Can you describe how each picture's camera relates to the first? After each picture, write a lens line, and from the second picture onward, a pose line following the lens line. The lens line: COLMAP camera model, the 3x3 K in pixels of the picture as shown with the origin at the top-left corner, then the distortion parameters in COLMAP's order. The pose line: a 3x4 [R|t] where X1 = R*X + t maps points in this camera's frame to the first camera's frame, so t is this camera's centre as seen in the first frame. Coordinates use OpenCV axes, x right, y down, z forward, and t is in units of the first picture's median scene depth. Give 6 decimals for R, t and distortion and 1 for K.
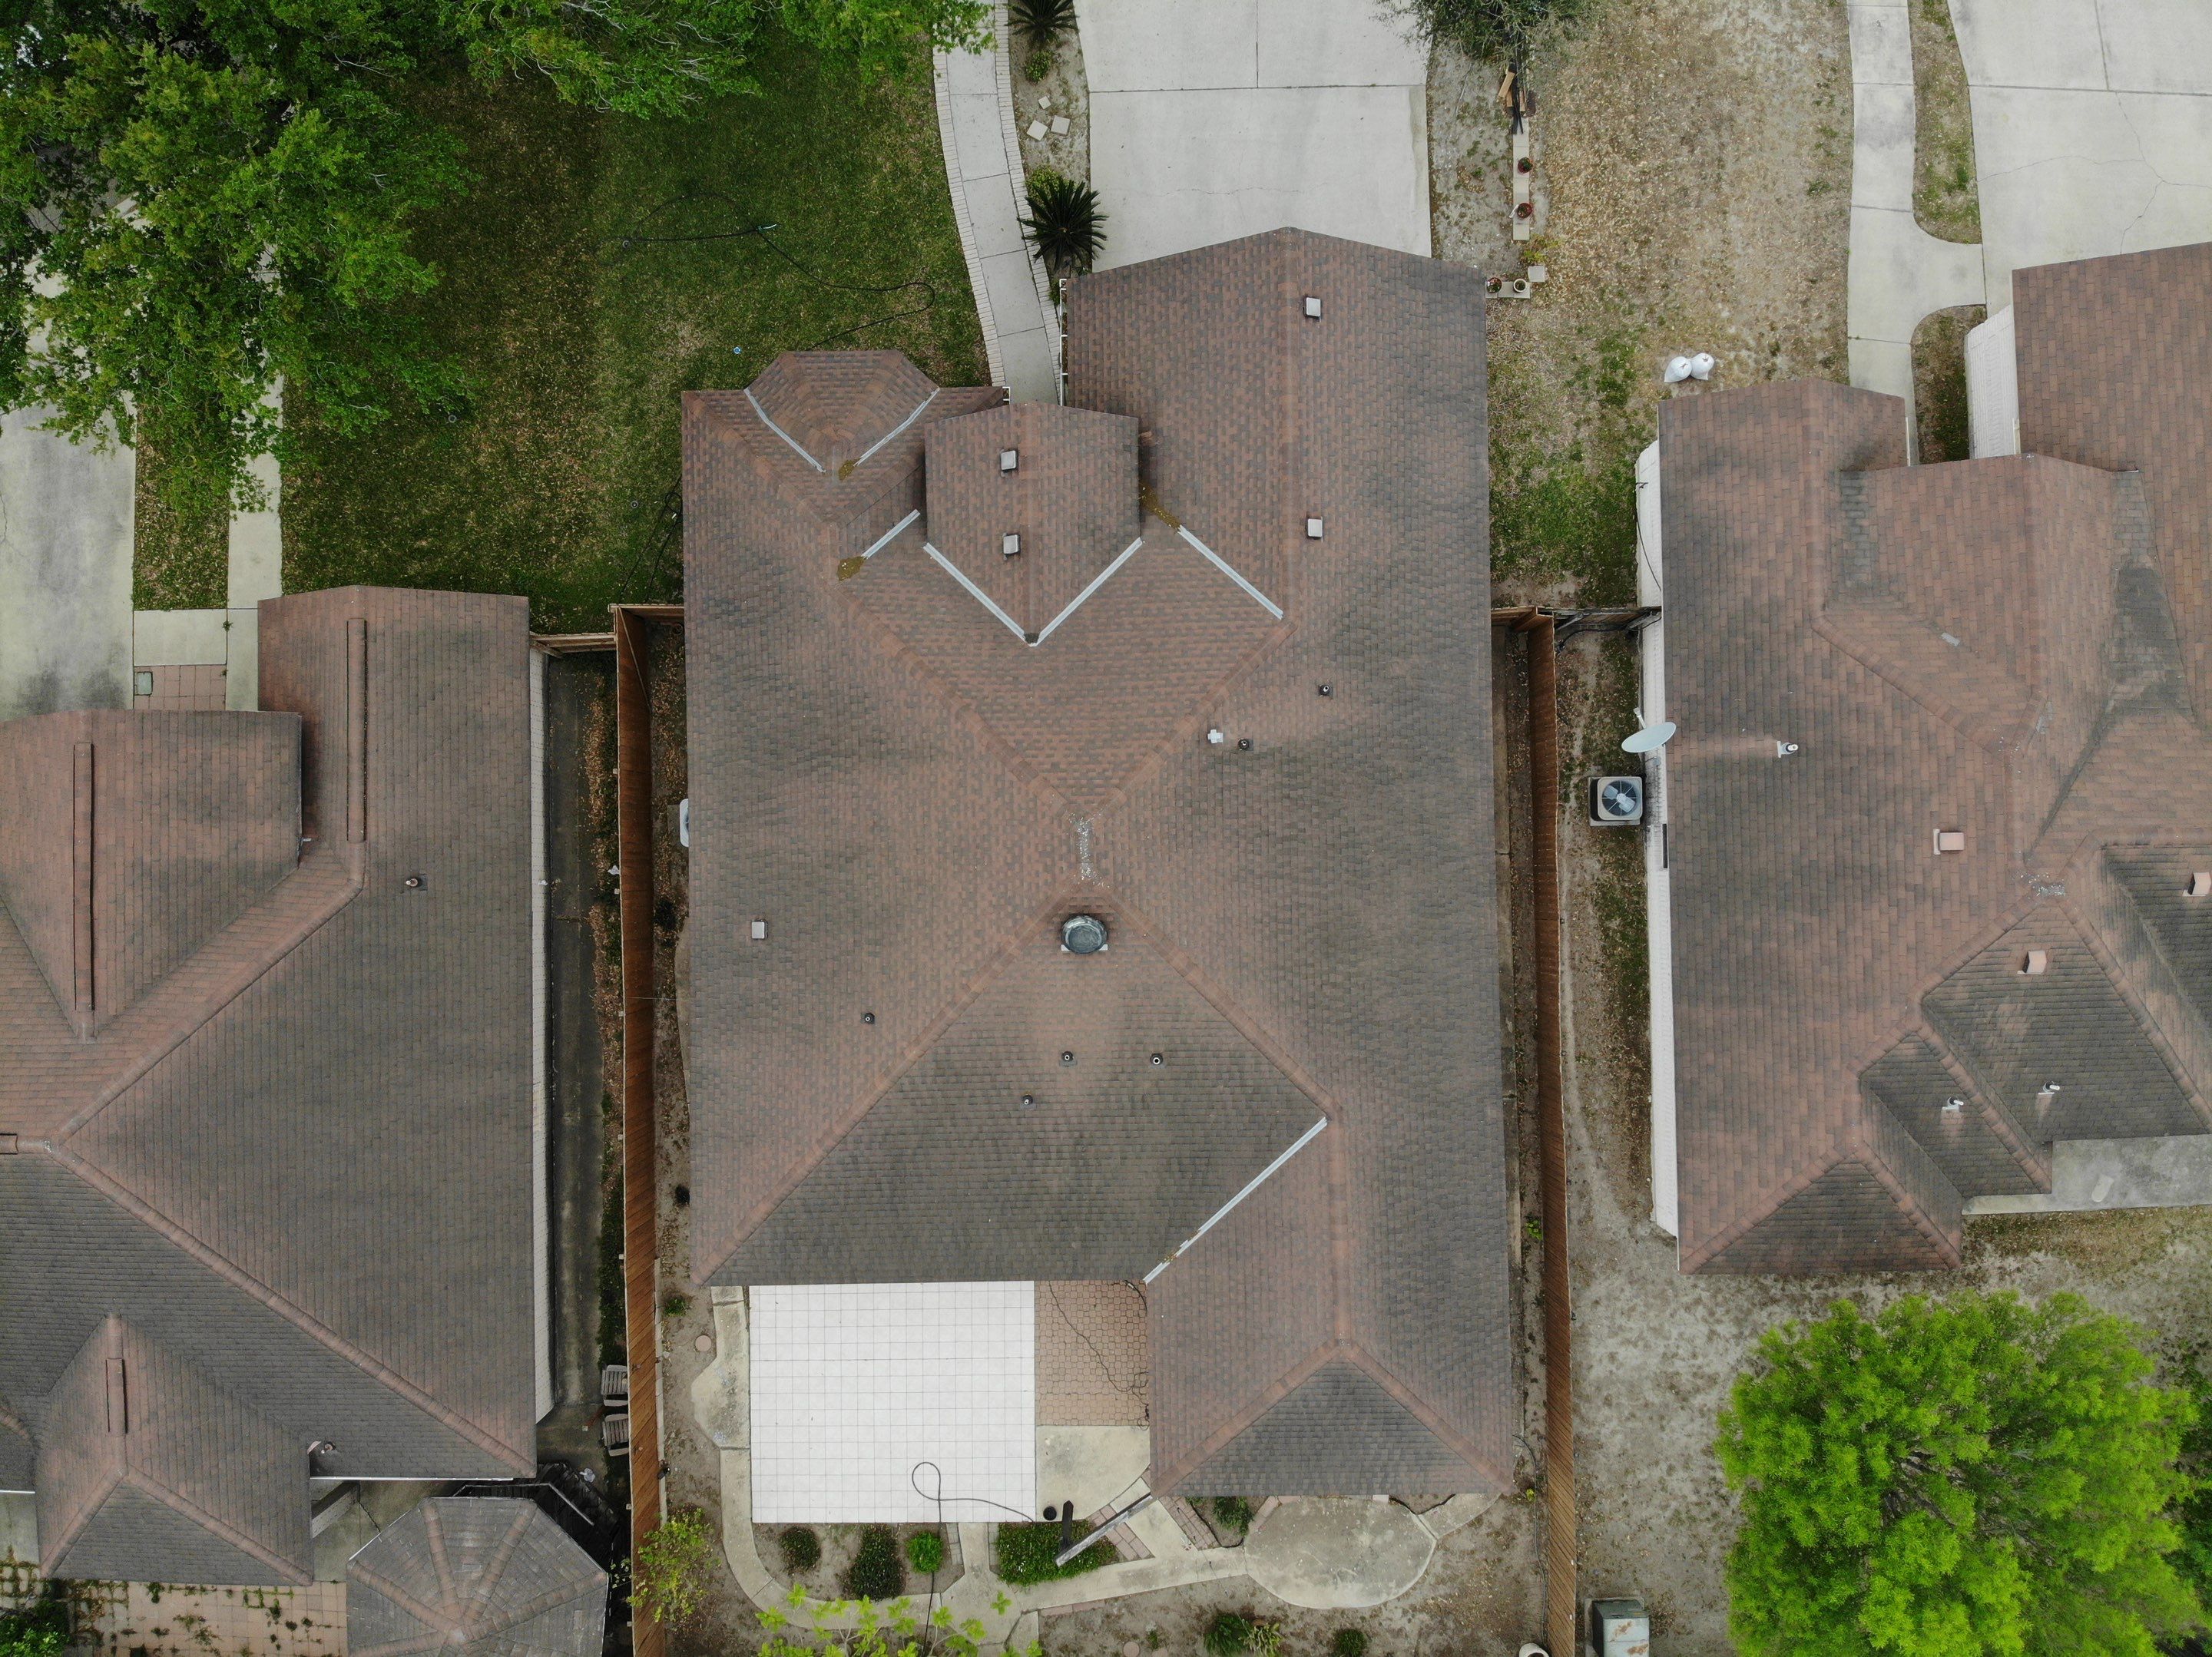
lens RADIAL K [[1630.9, 0, 1098.8], [0, 1630.9, 842.0], [0, 0, 1]] dist [0.058187, -0.165469]
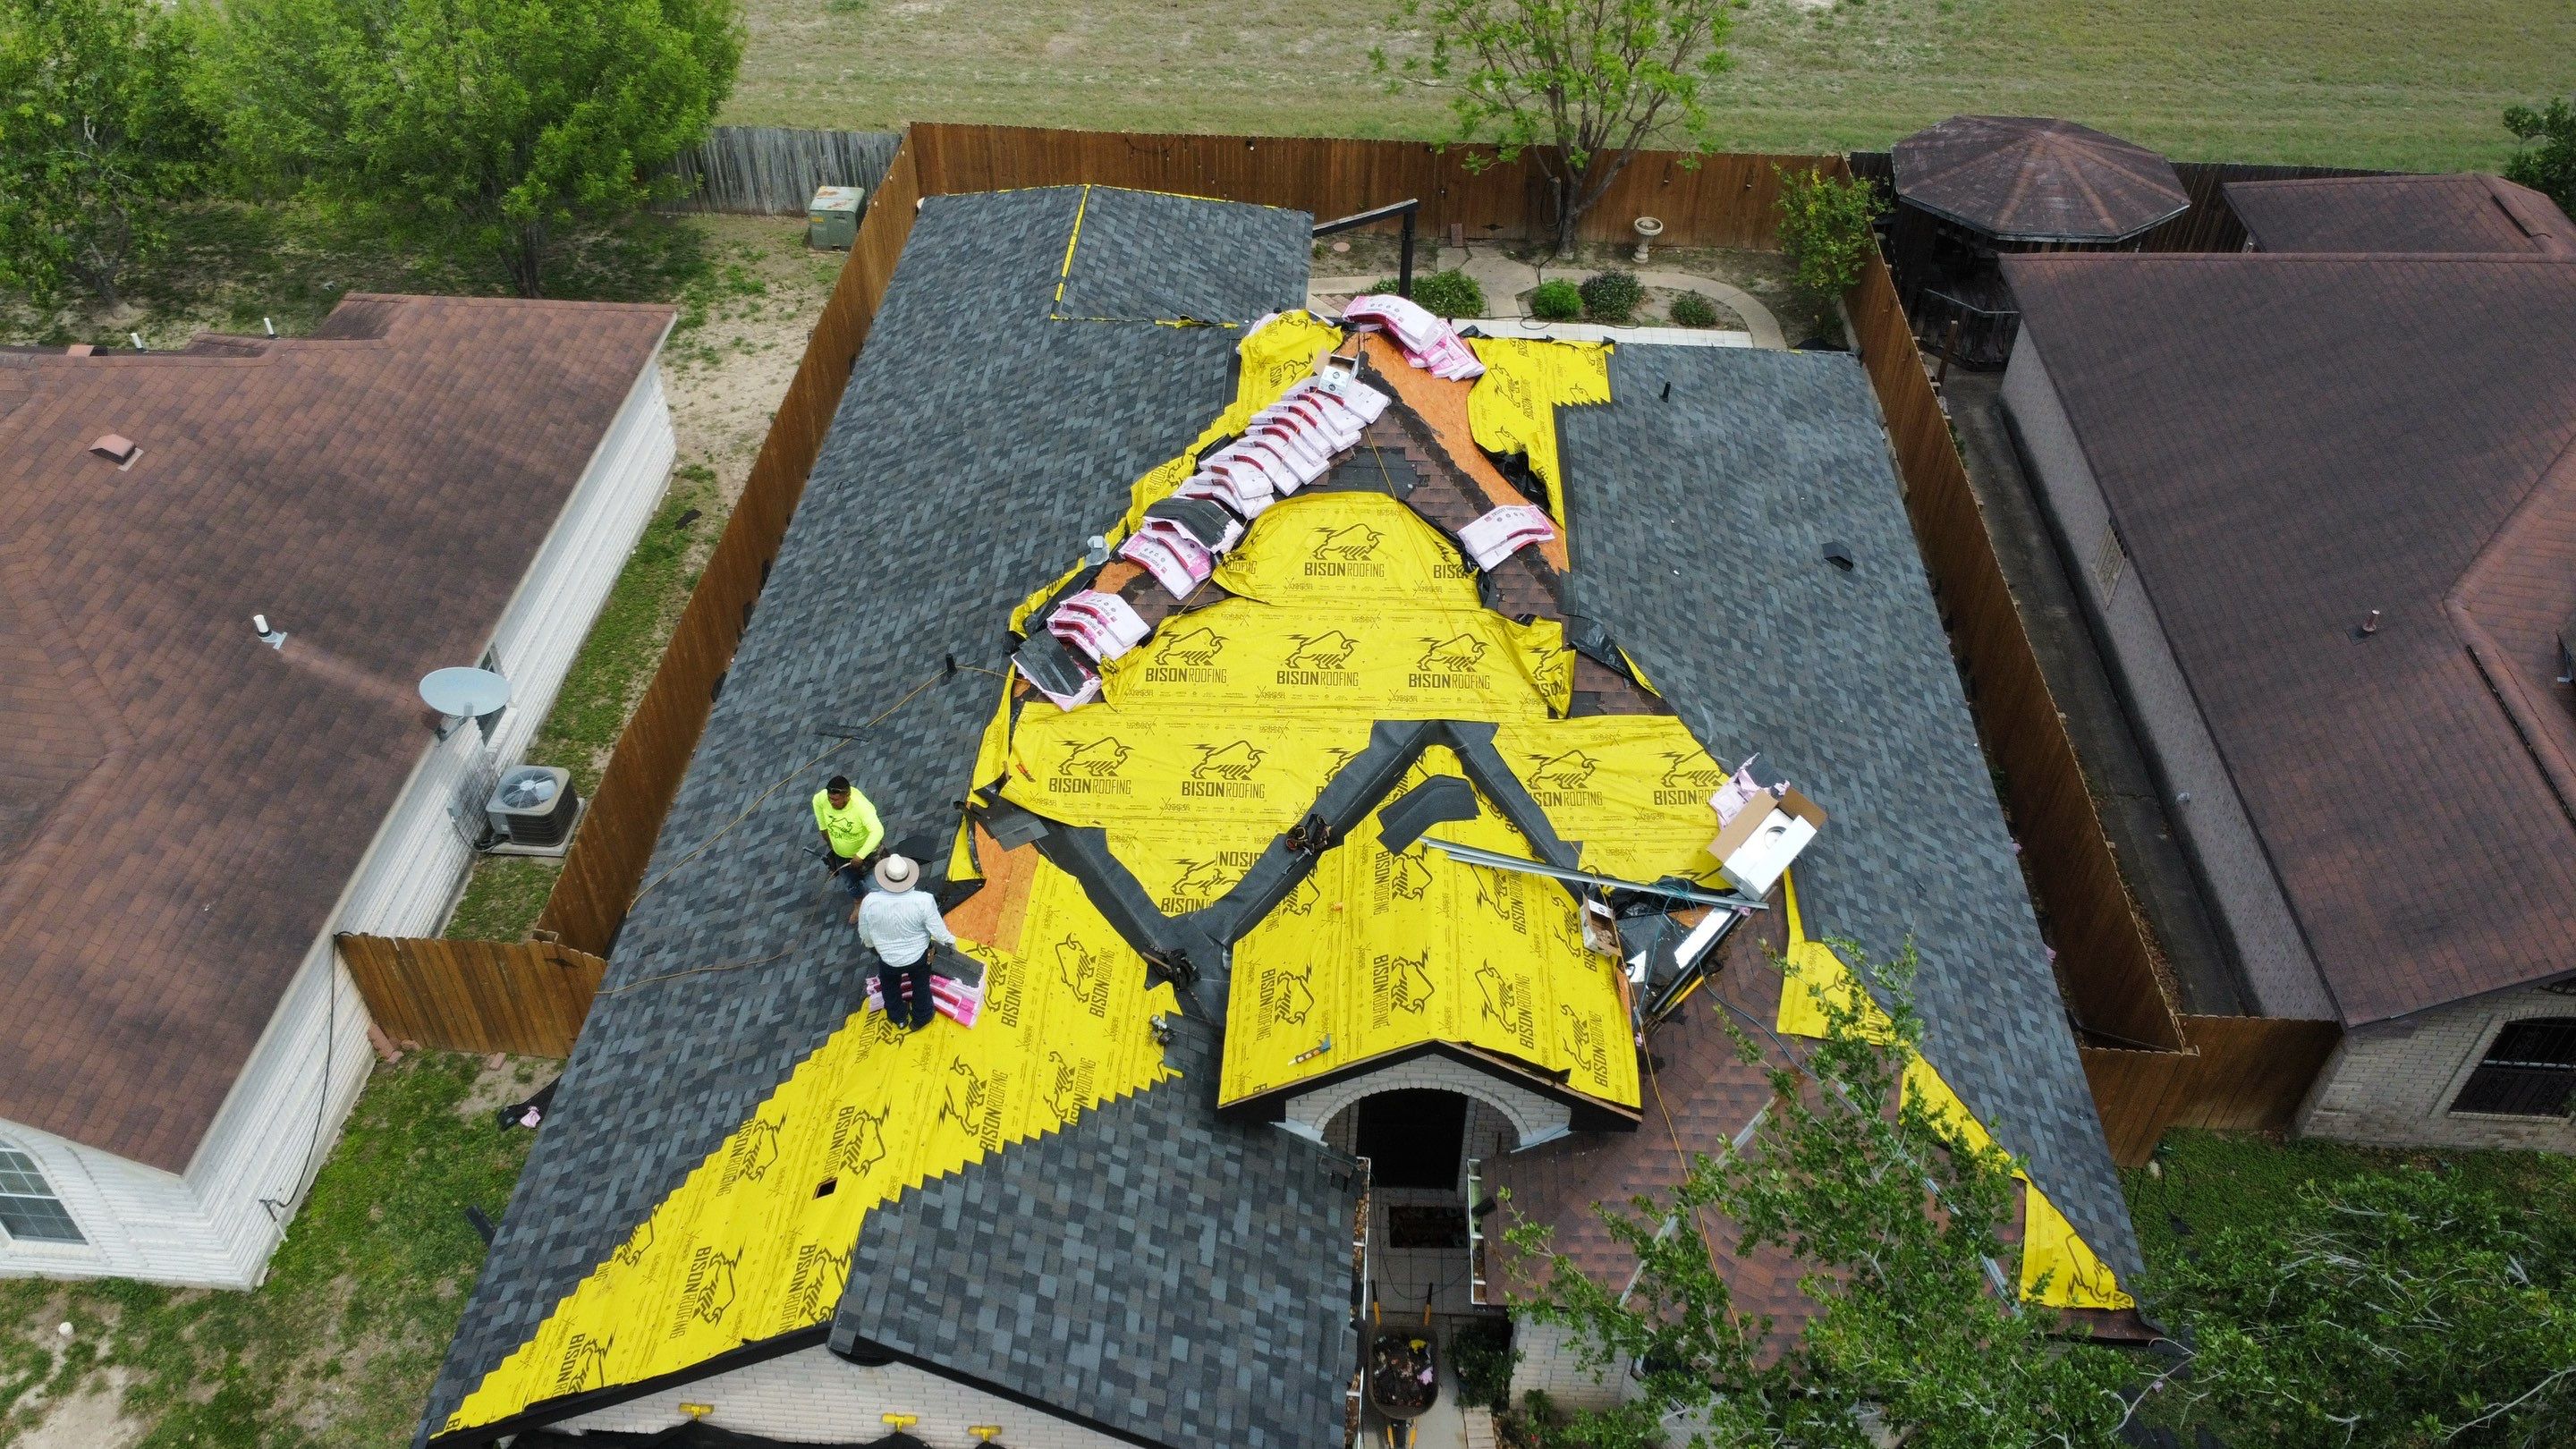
lens RADIAL K [[1942.3, 0, 1290.9], [0, 1942.3, 708.2], [0, 0, 1]] dist [-0.000820, -0.005484]
pose [[-0.997710, -0.044011, 0.051359, -0.021973], [0.067633, -0.641806, 0.763879, -0.575557], [-0.000656, 0.765603, 0.643312, 0.478898]]
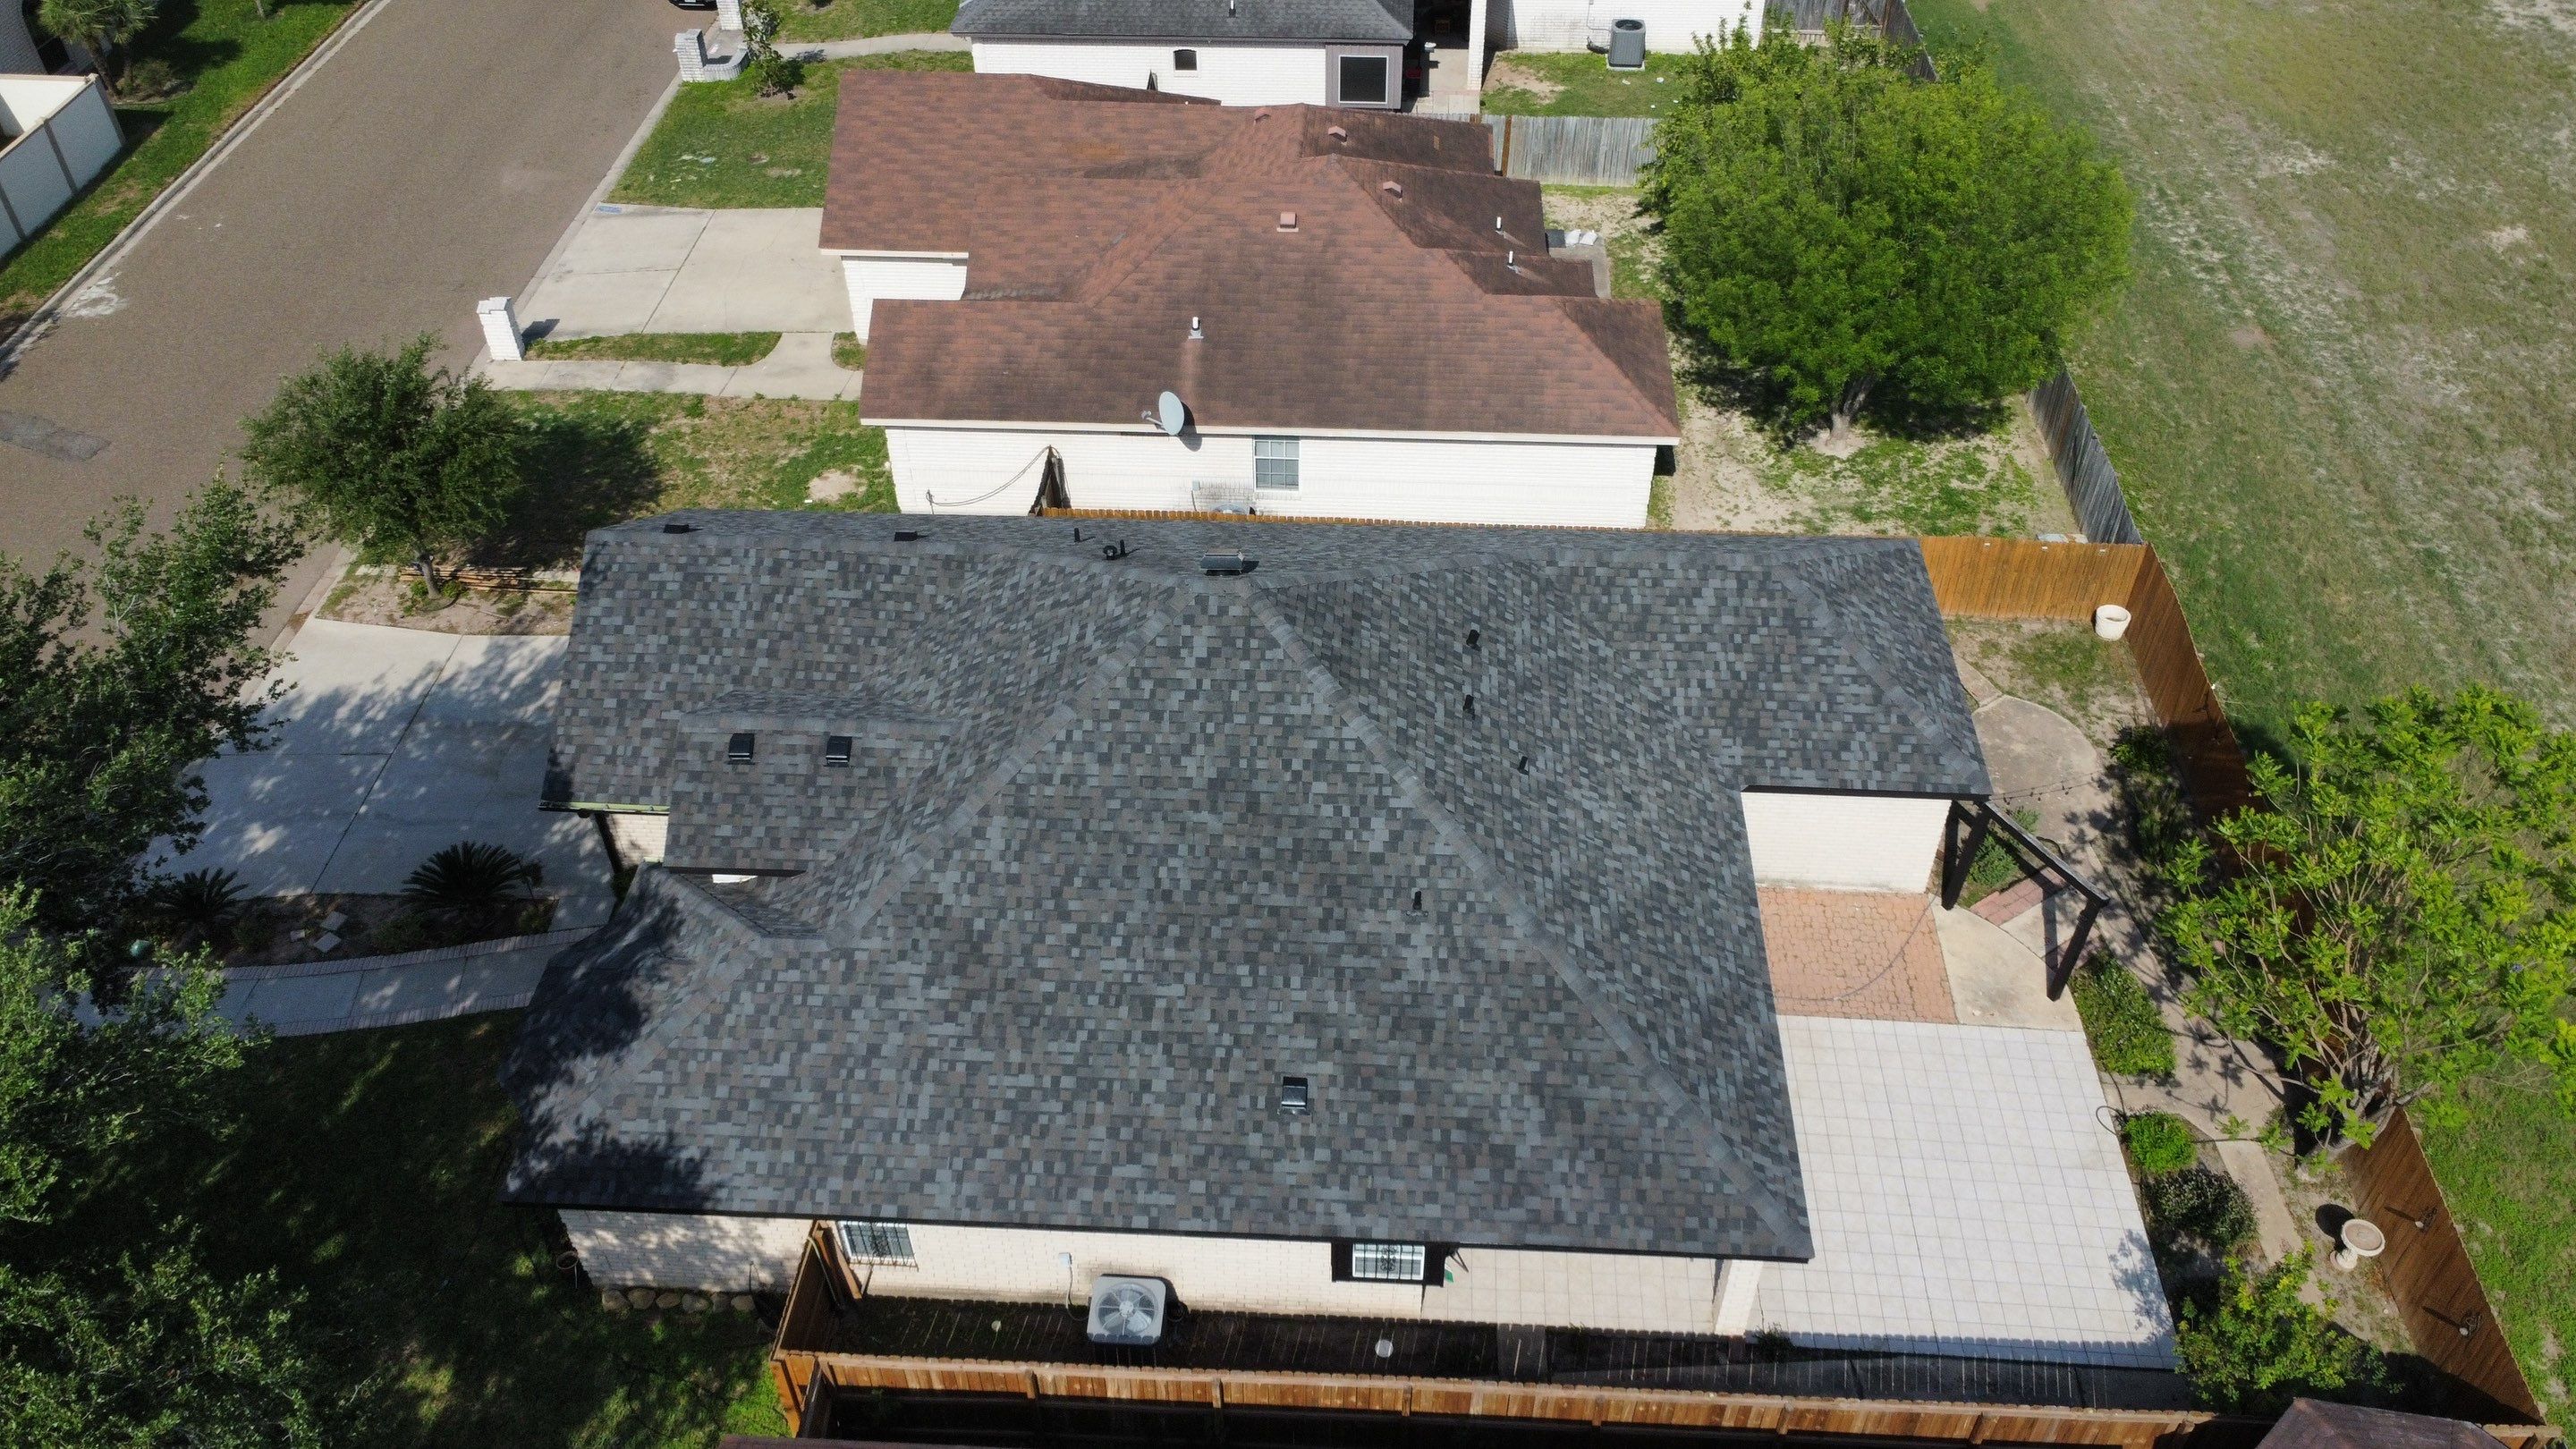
lens RADIAL K [[1942.3, 0, 1290.7], [0, 1942.3, 725.3], [0, 0, 1]] dist [-0.000820, -0.005484]
pose [[0.075244, -0.654149, 0.752614, -0.676035], [0.997076, 0.059447, -0.048016, 0.078749], [-0.013331, 0.754026, 0.656709, 0.302636]]
